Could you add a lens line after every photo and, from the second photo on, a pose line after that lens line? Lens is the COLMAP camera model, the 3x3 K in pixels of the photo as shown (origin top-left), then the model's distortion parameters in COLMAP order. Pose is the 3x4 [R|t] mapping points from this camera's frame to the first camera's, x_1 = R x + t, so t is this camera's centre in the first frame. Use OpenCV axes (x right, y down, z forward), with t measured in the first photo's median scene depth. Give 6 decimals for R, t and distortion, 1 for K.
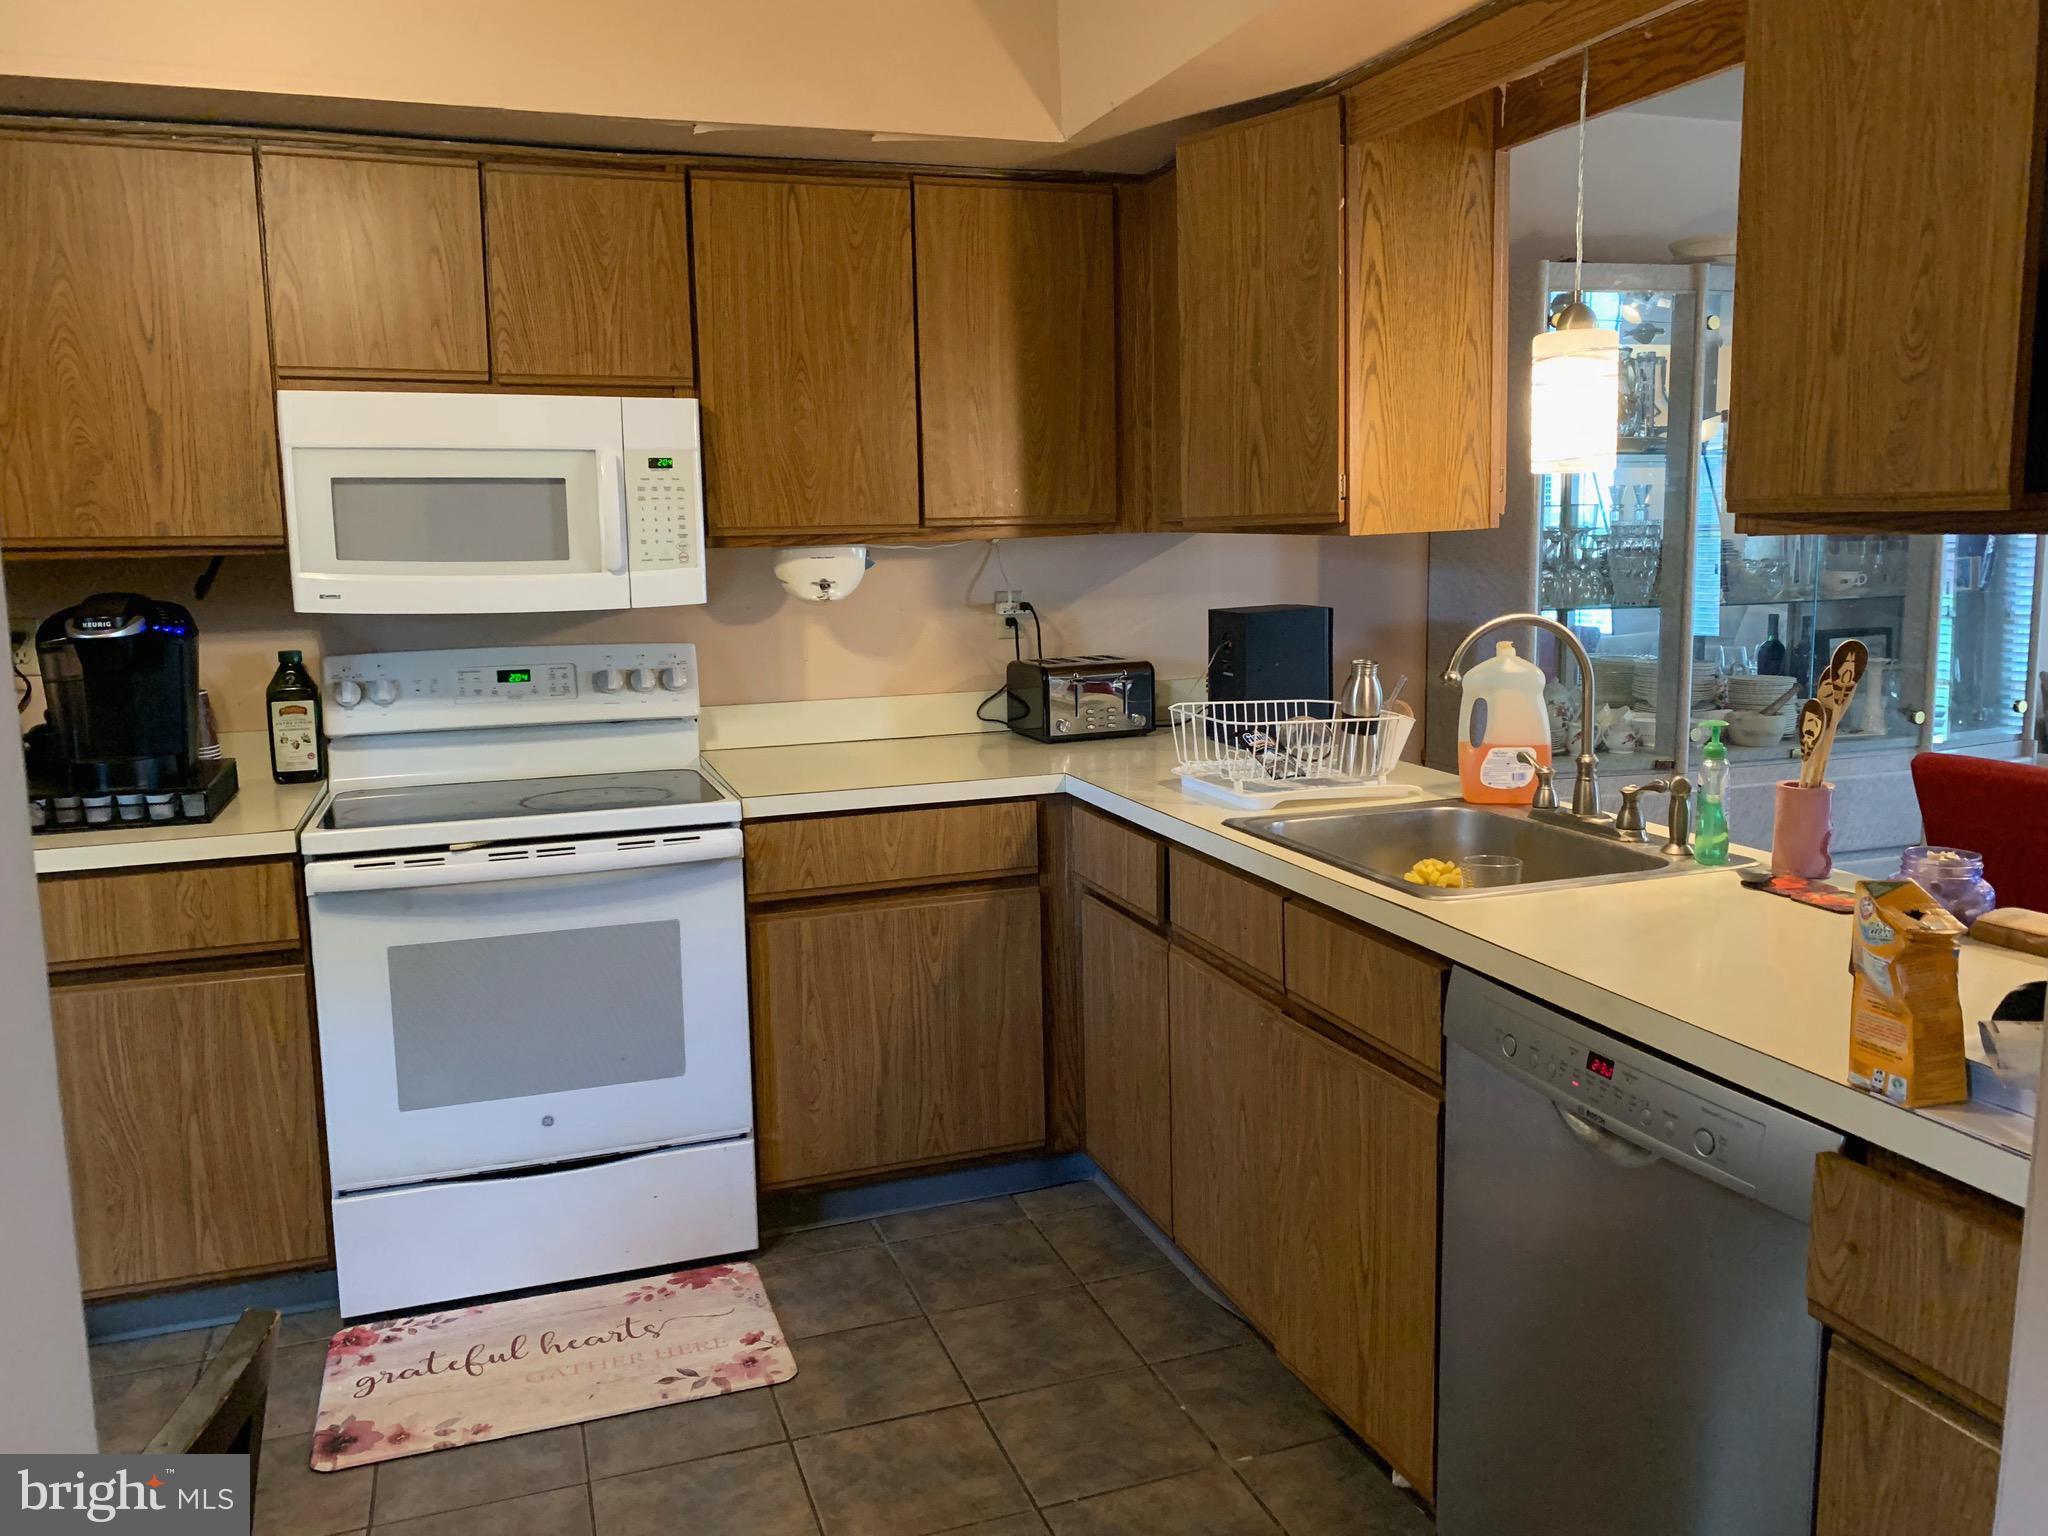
lens RADIAL K [[1560.8, 0, 1016.4], [0, 1560.8, 747.5], [0, 0, 1]] dist [0.031386, -0.035906]
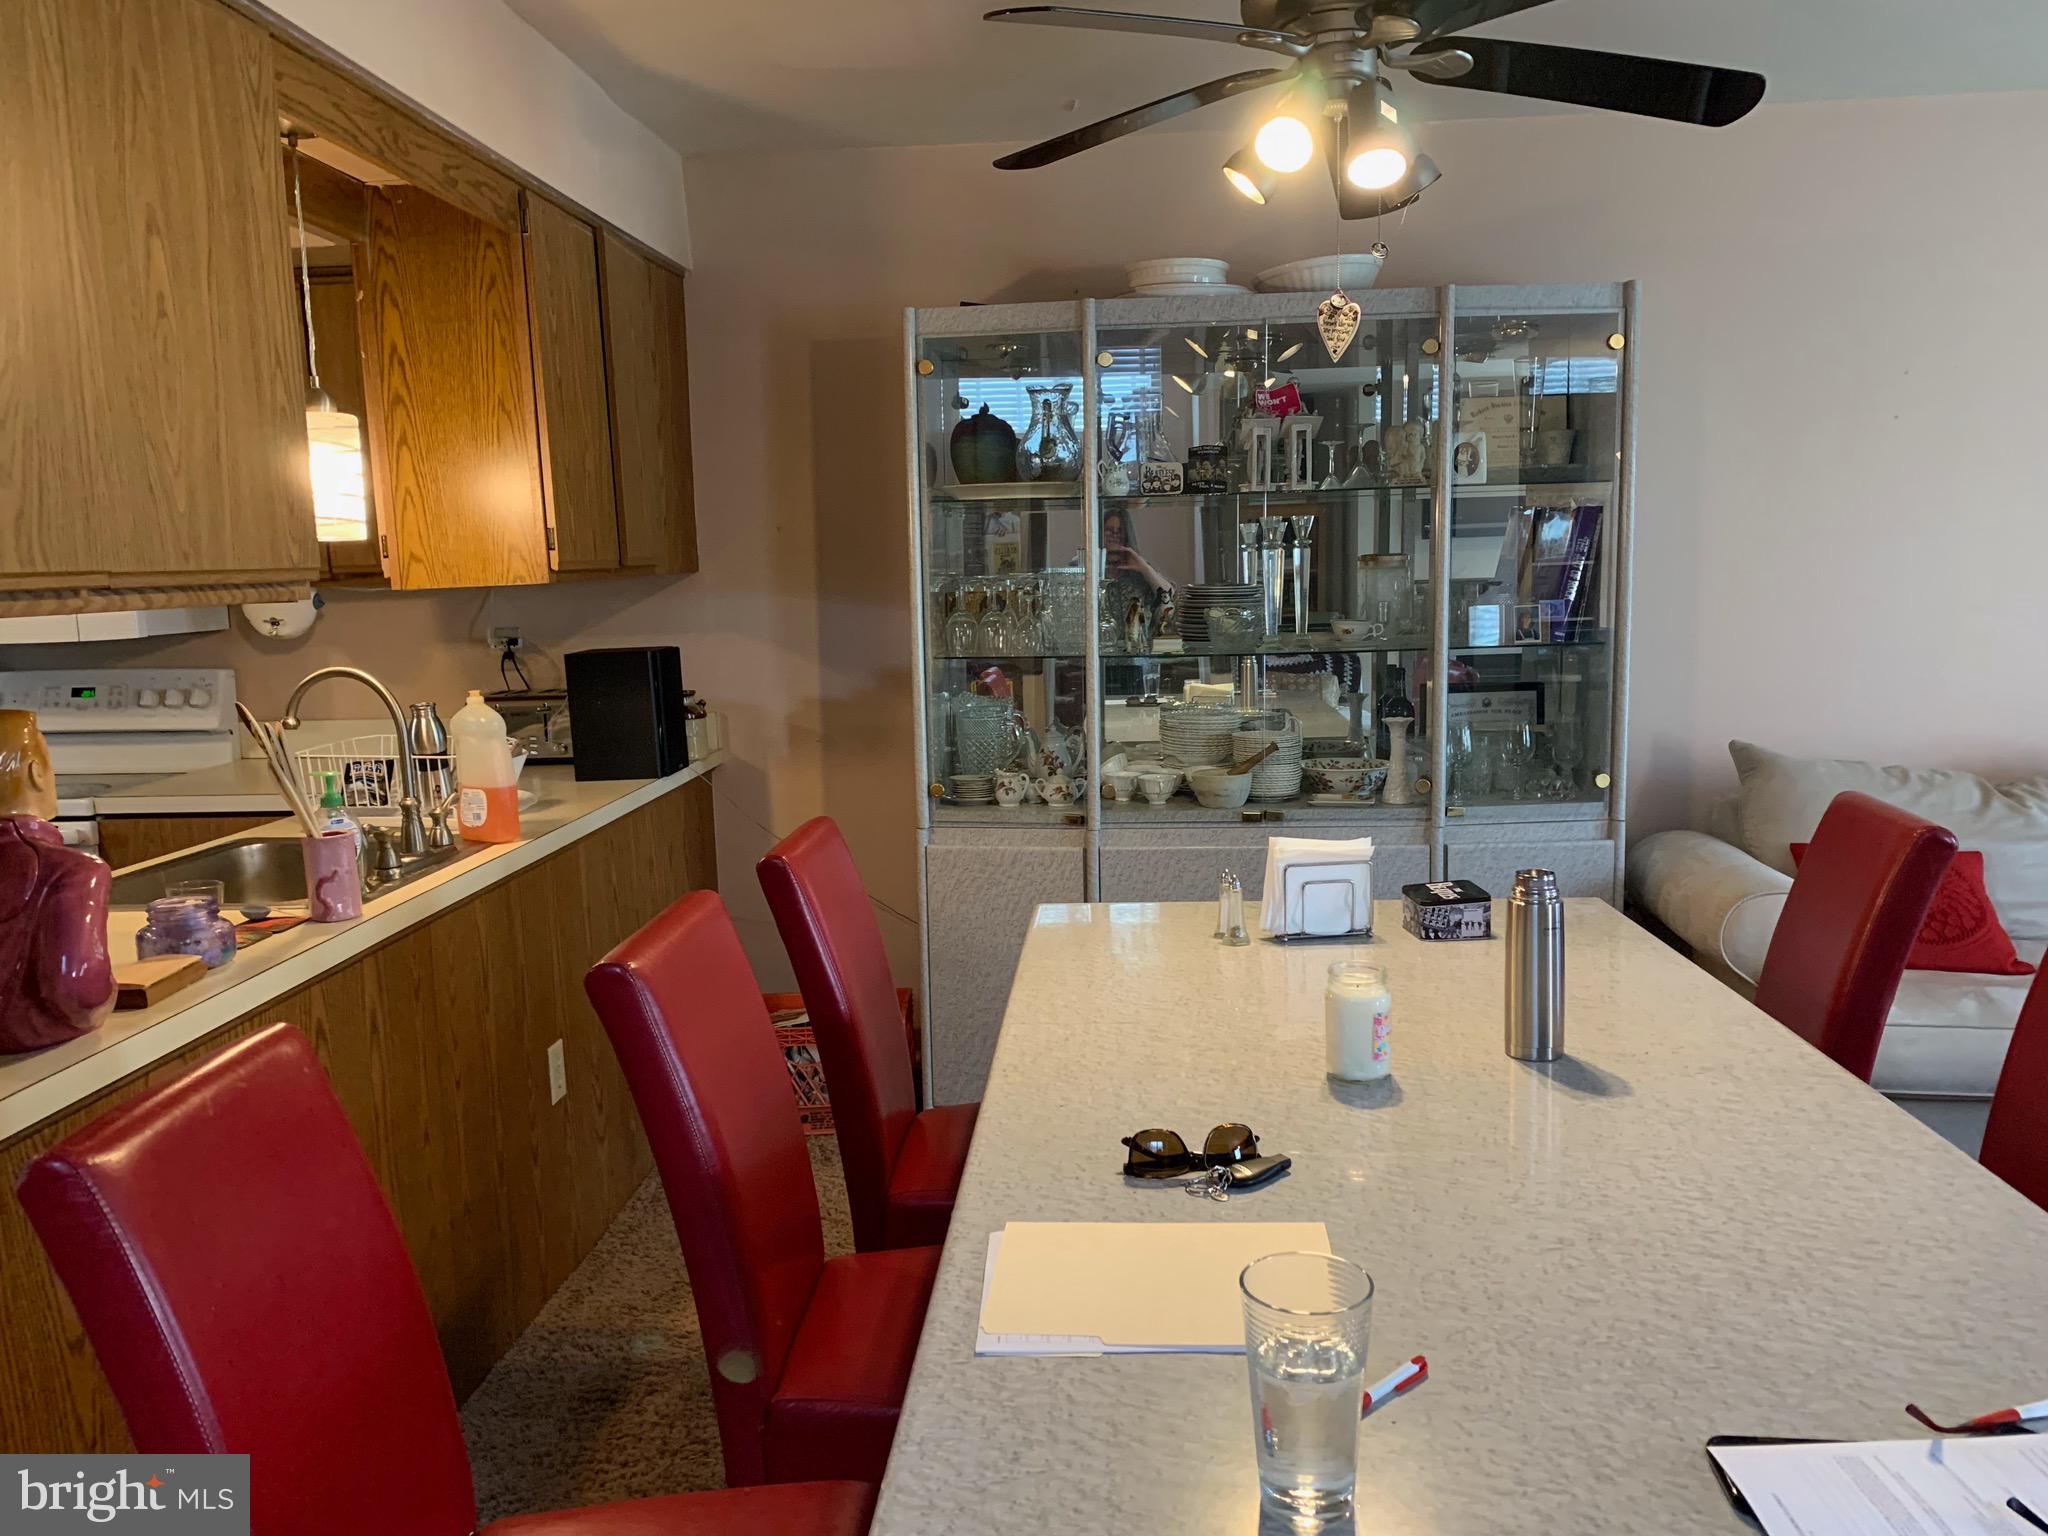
lens RADIAL K [[1557.1, 0, 1018.2], [0, 1557.1, 760.1], [0, 0, 1]] dist [0.030072, -0.029086]
pose [[0.918546, 0.046945, -0.392518, 0.993398], [-0.046120, 0.998869, 0.011535, -0.045677], [0.392615, 0.007507, 0.919672, 0.144505]]
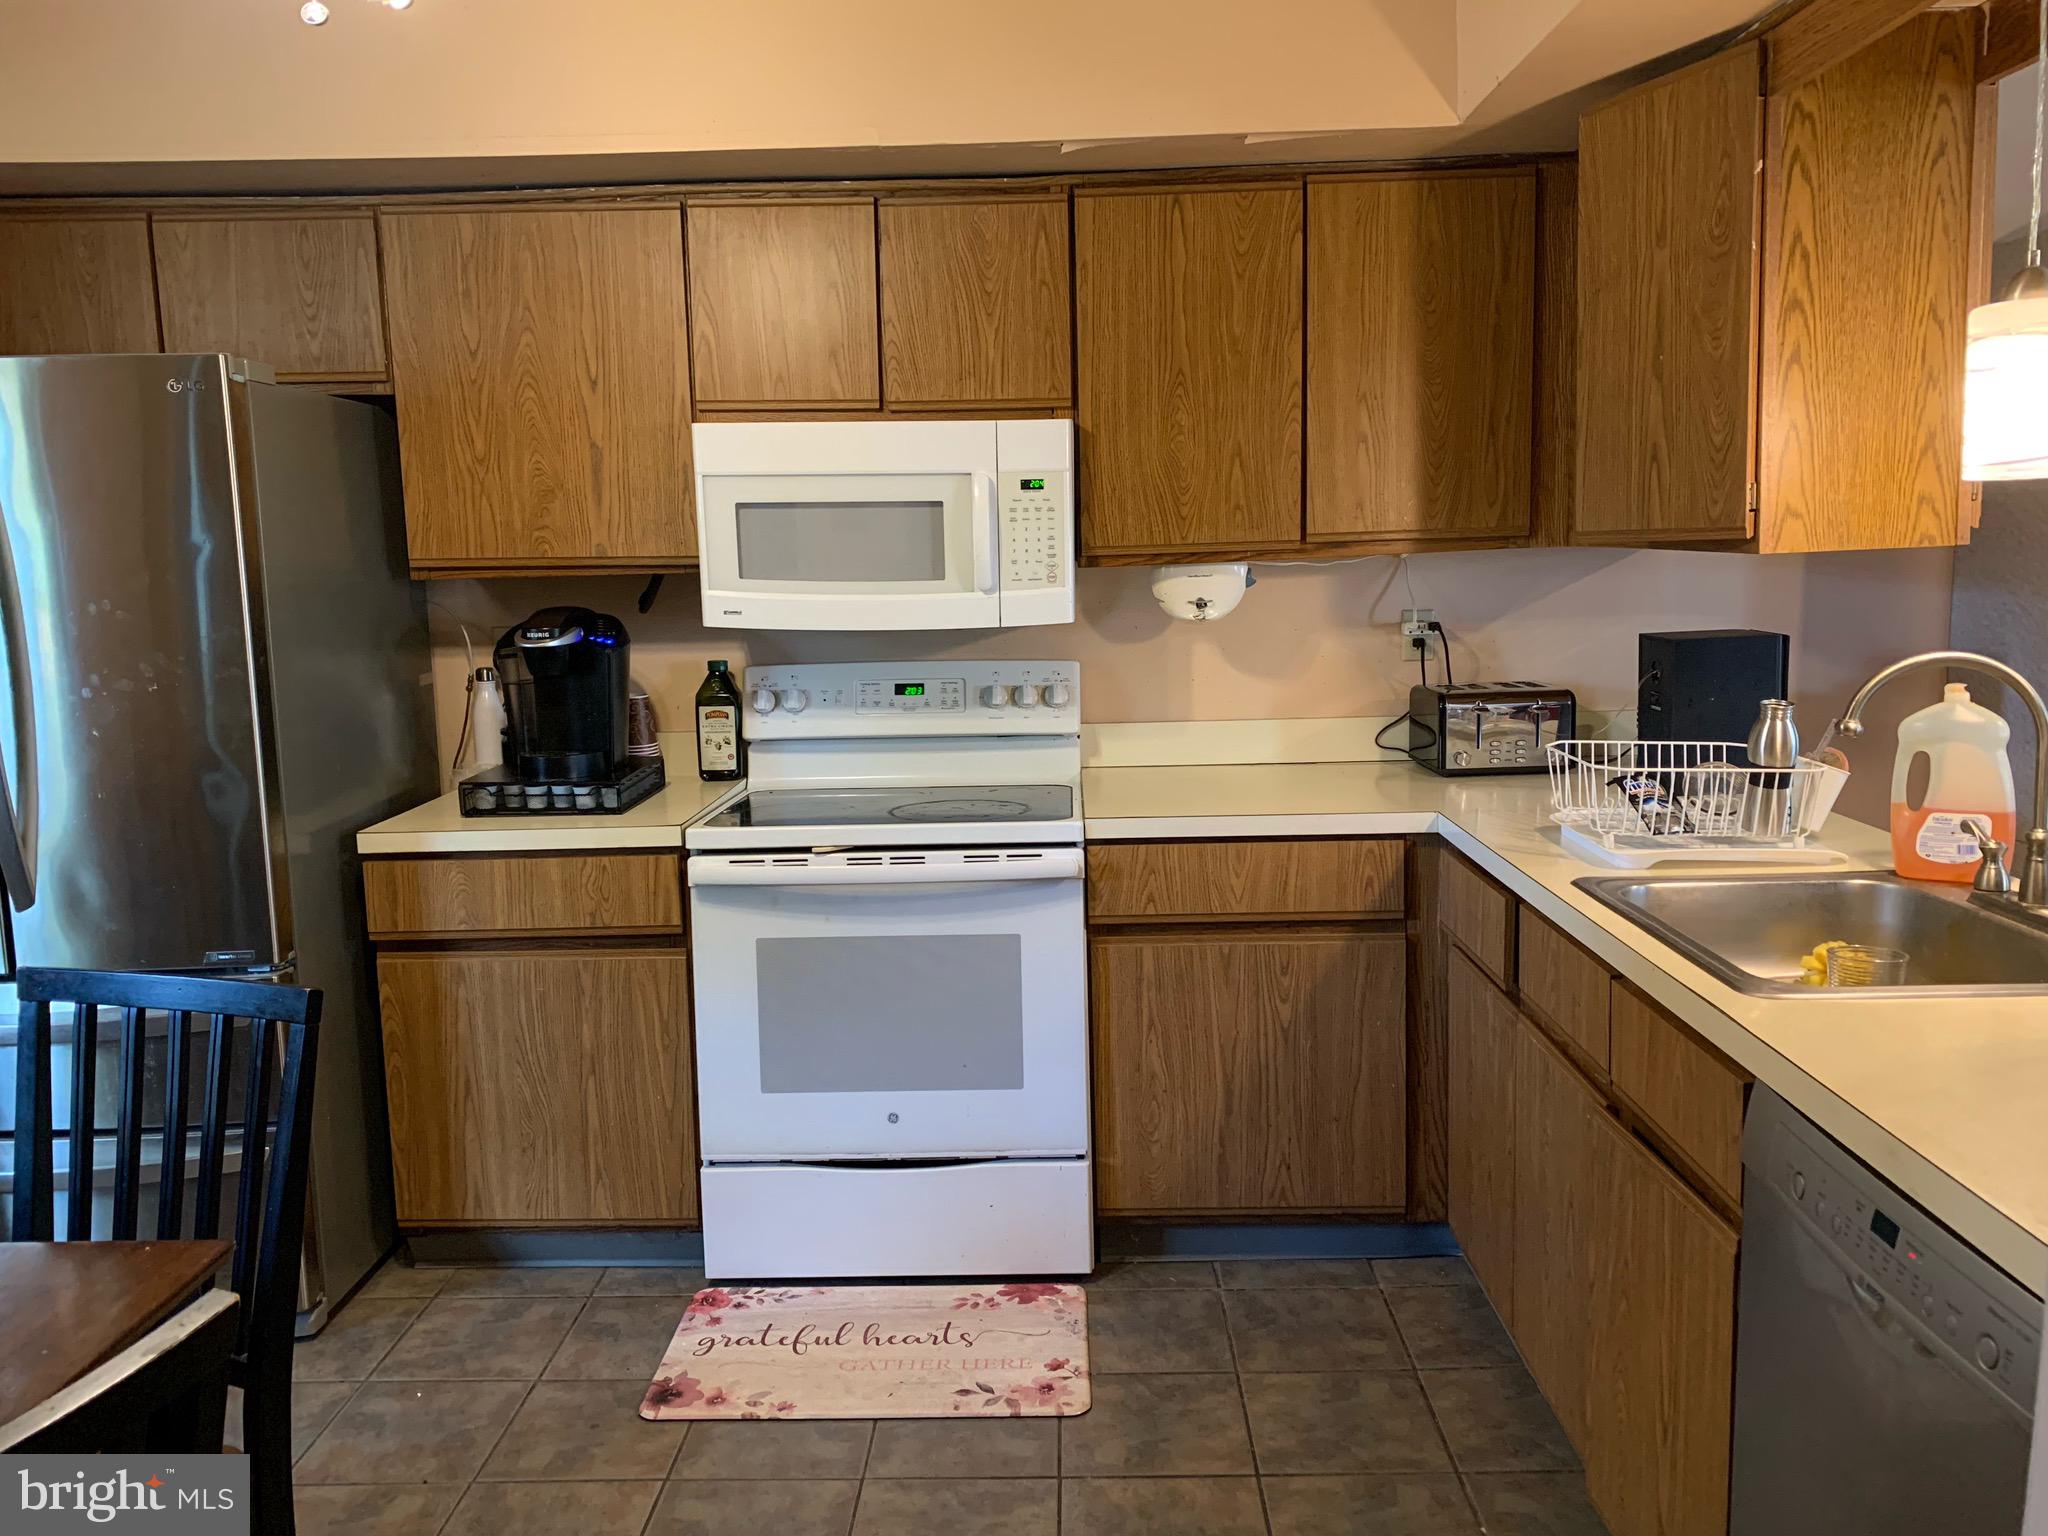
lens RADIAL K [[1557.1, 0, 1018.2], [0, 1557.1, 760.1], [0, 0, 1]] dist [0.030072, -0.029086]
pose [[0.939030, 0.044265, -0.340973, 0.121884], [-0.043600, 0.999003, 0.009619, -0.013166], [0.341059, 0.005834, 0.940024, 0.055863]]
